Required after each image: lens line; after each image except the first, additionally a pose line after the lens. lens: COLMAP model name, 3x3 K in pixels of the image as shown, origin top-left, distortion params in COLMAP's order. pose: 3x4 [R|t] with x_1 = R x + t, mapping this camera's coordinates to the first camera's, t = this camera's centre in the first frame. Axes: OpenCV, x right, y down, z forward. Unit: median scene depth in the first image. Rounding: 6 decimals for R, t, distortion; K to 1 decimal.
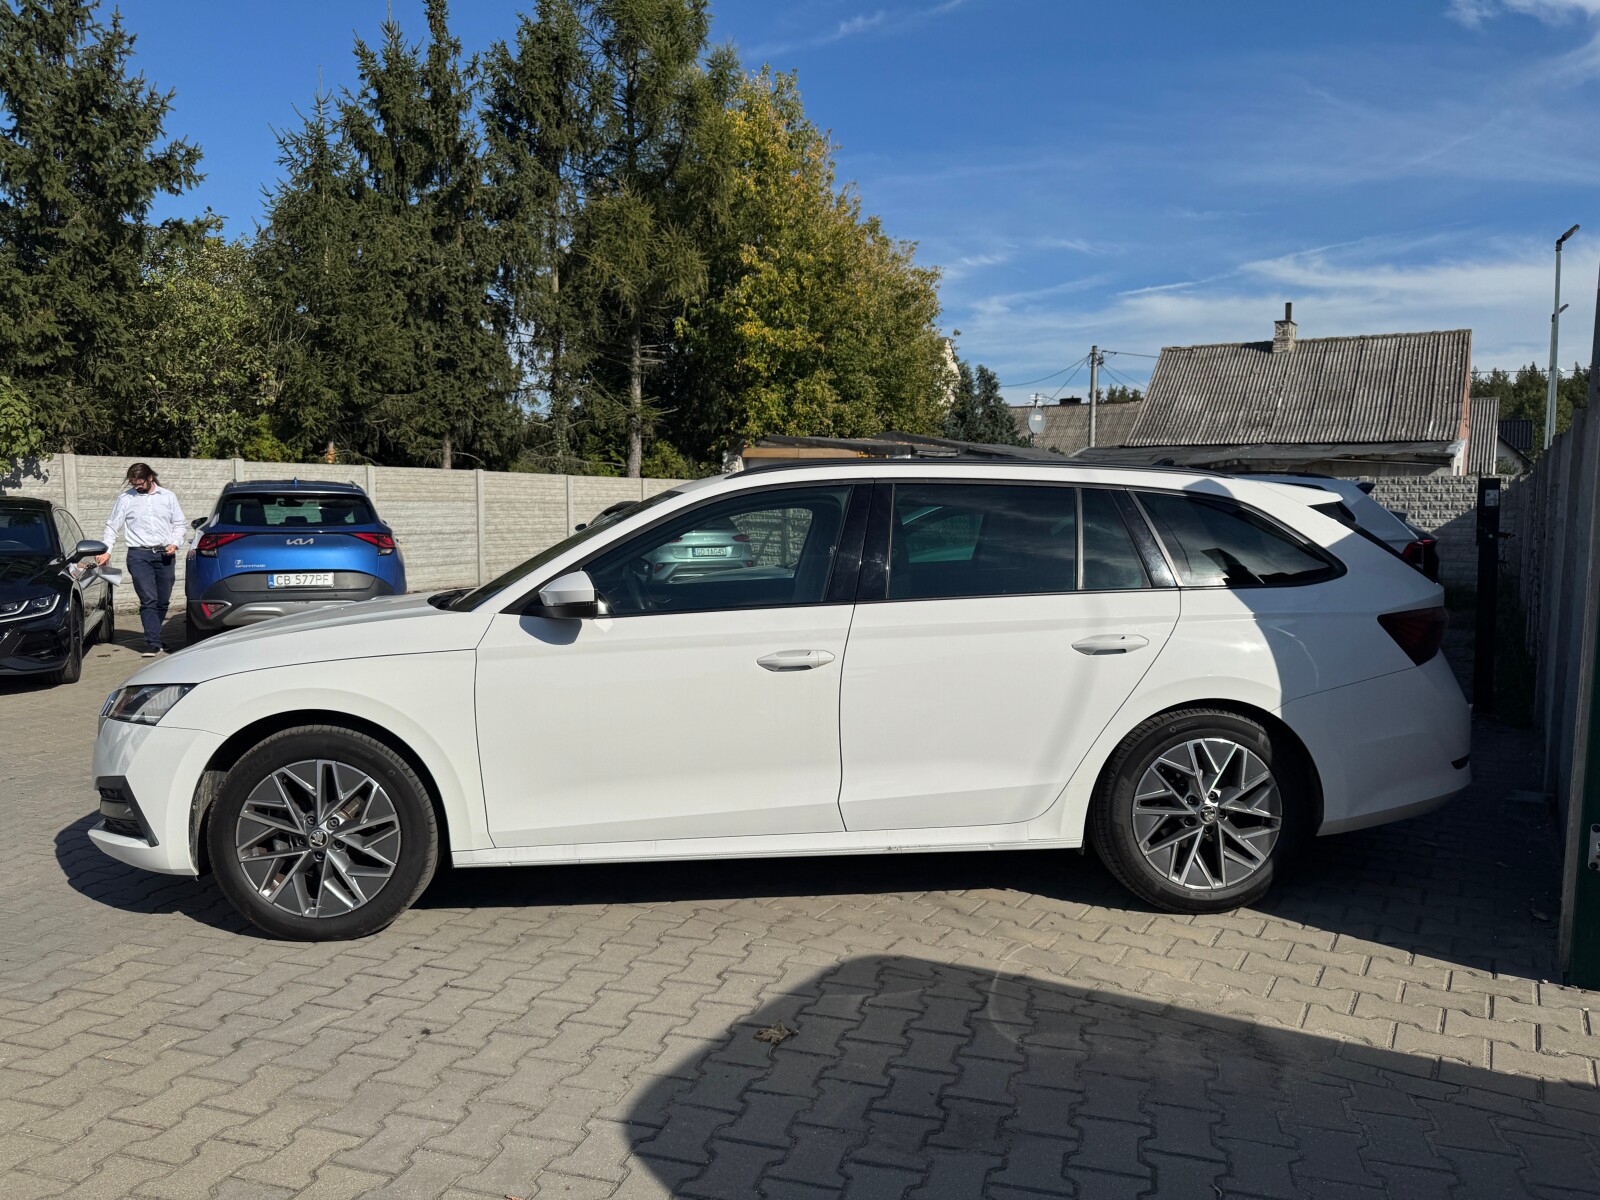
lens RADIAL K [[1133.4, 0, 794.9], [0, 1133.4, 599.8], [0, 0, 1]] dist [0.008877, -0.019424]
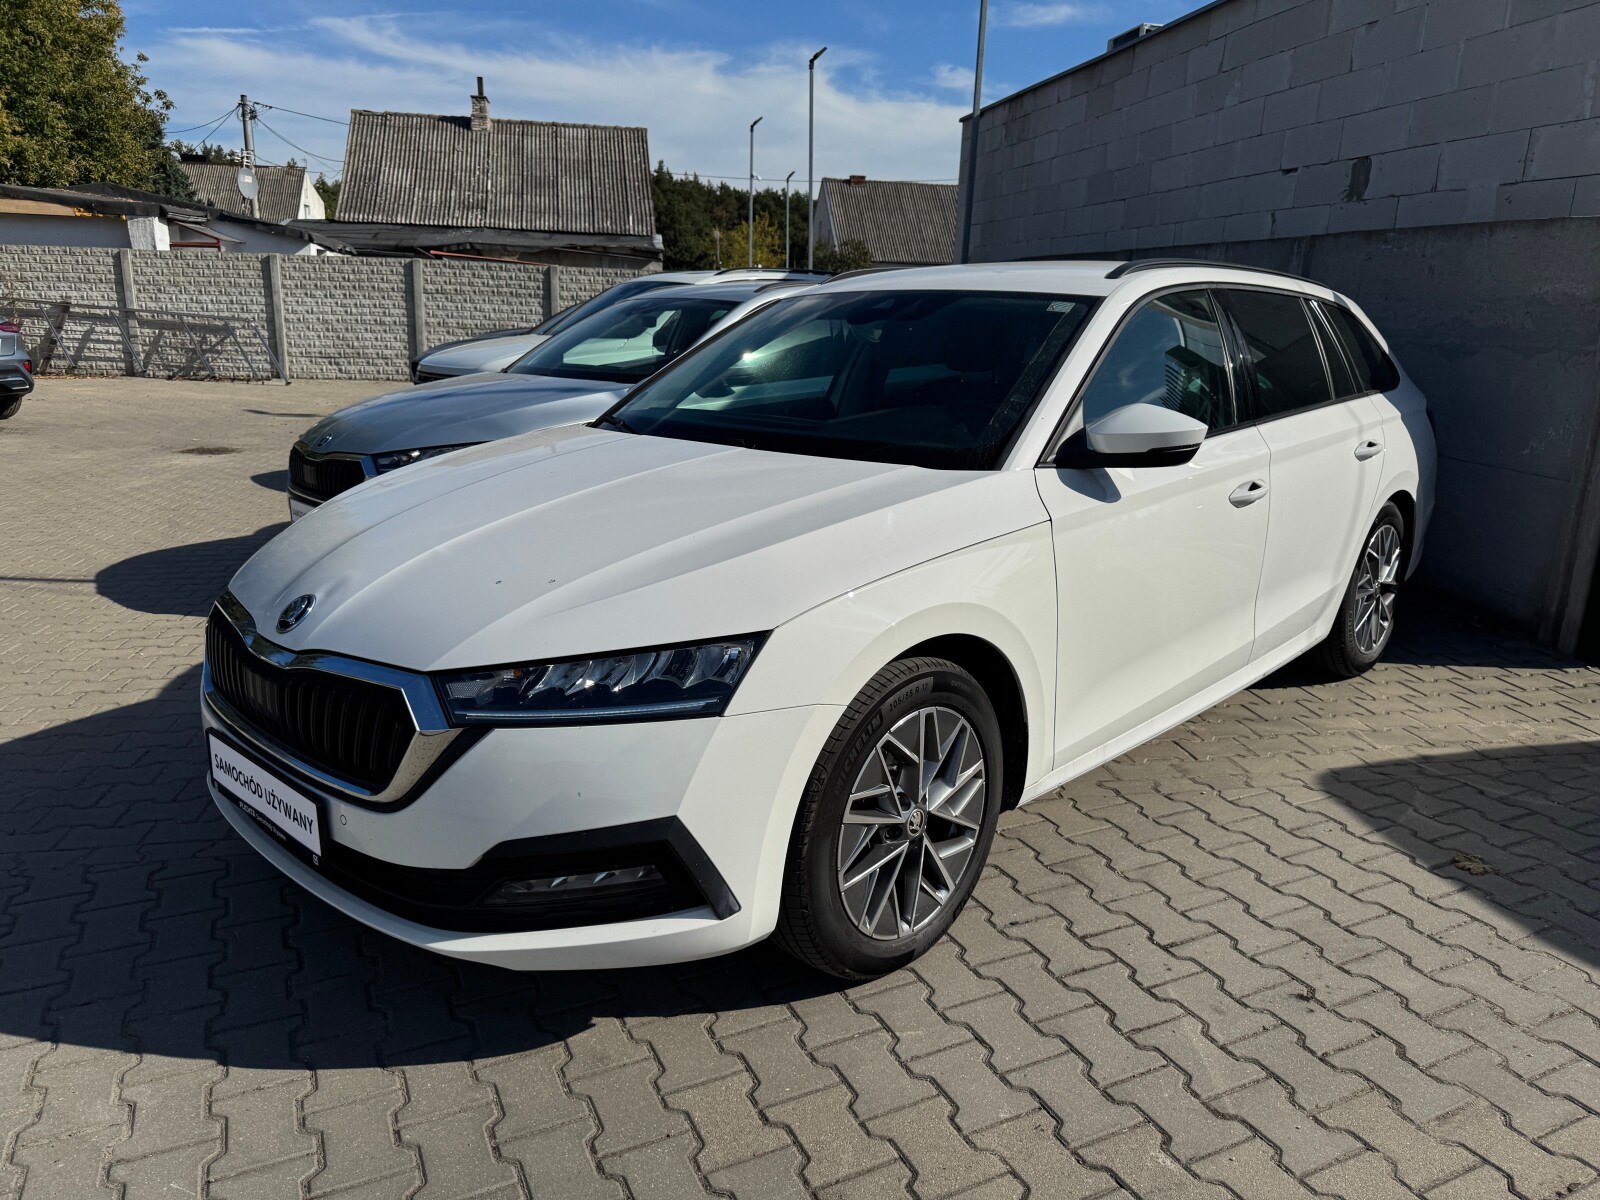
lens RADIAL K [[1133.4, 0, 800.0], [0, 1133.4, 616.4], [0, 0, 1]] dist [0.008877, -0.019424]
pose [[0.733844, -0.162428, 0.659614, -0.883577], [0.029316, 0.977661, 0.208131, -0.047523], [-0.678685, -0.133399, 0.722213, 0.580115]]
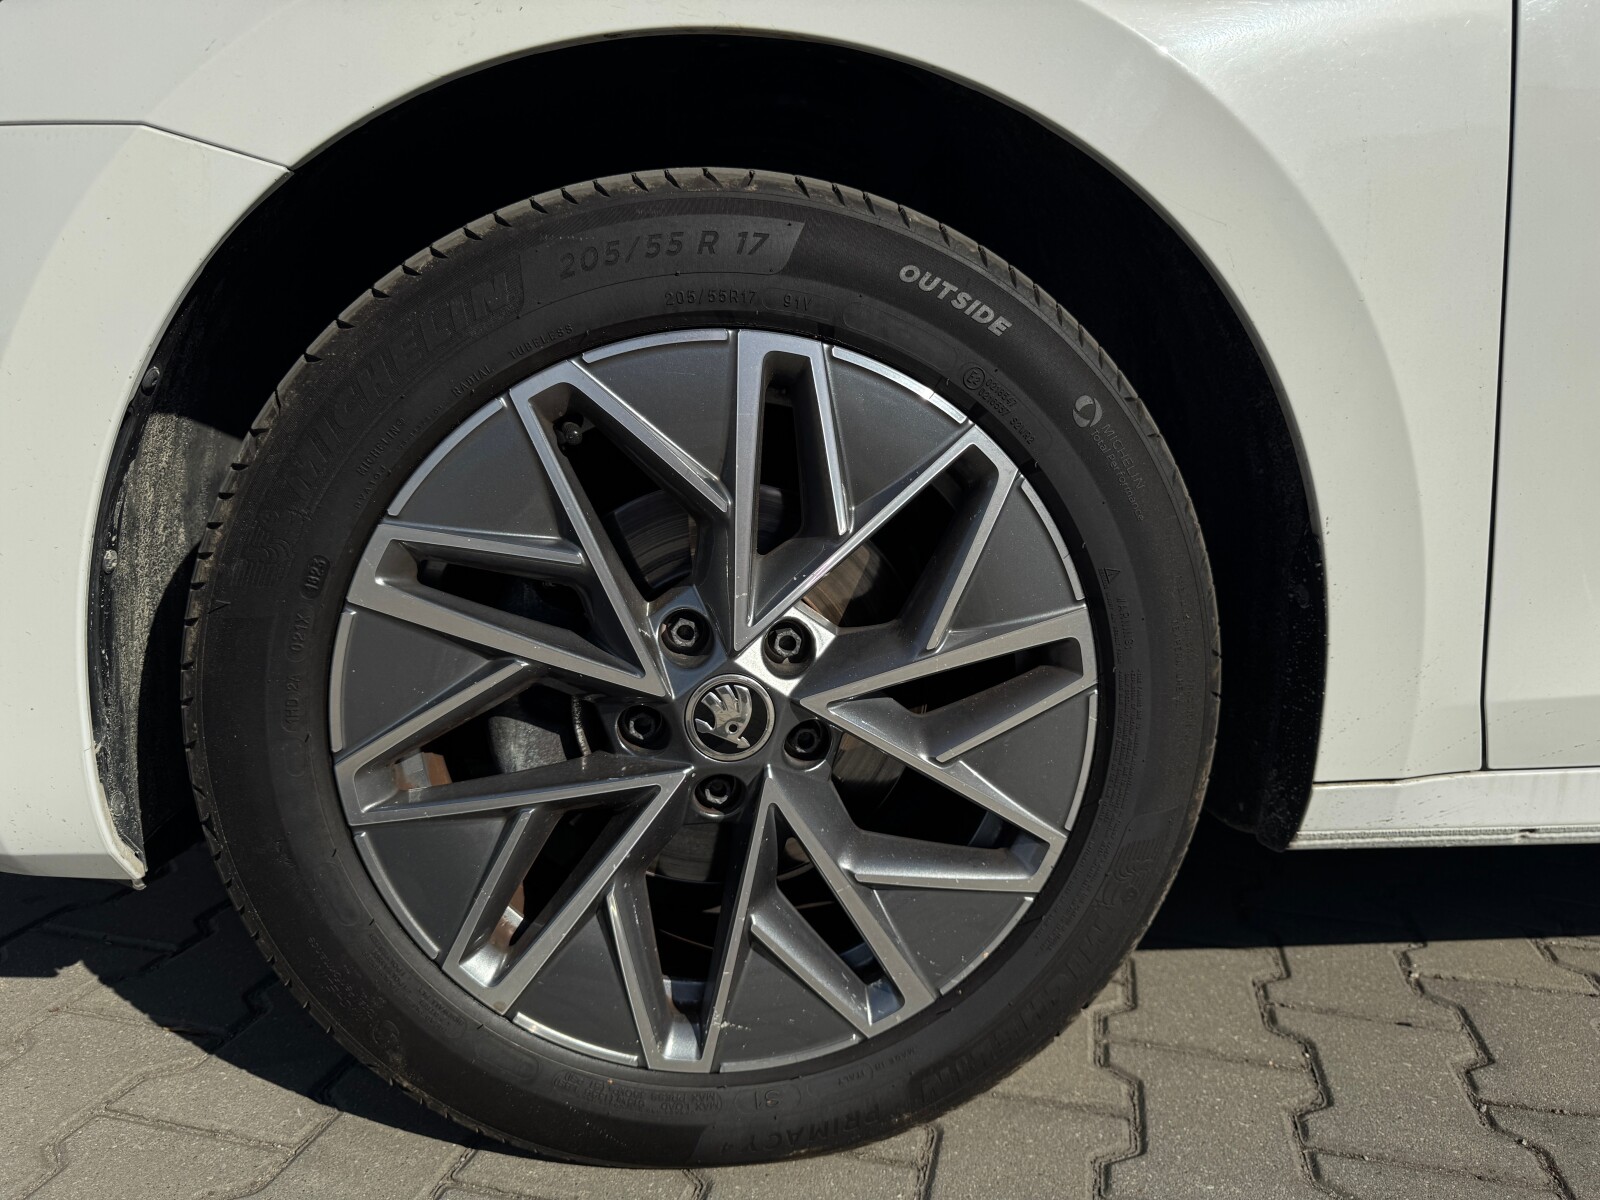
lens RADIAL K [[1133.4, 0, 808.7], [0, 1133.4, 588.4], [0, 0, 1]] dist [0.008877, -0.019424]
pose [[0.998717, 0.018823, 0.047006, -0.414079], [-0.023931, 0.993579, 0.110585, 0.162683], [-0.044623, -0.111568, 0.992754, 0.792070]]
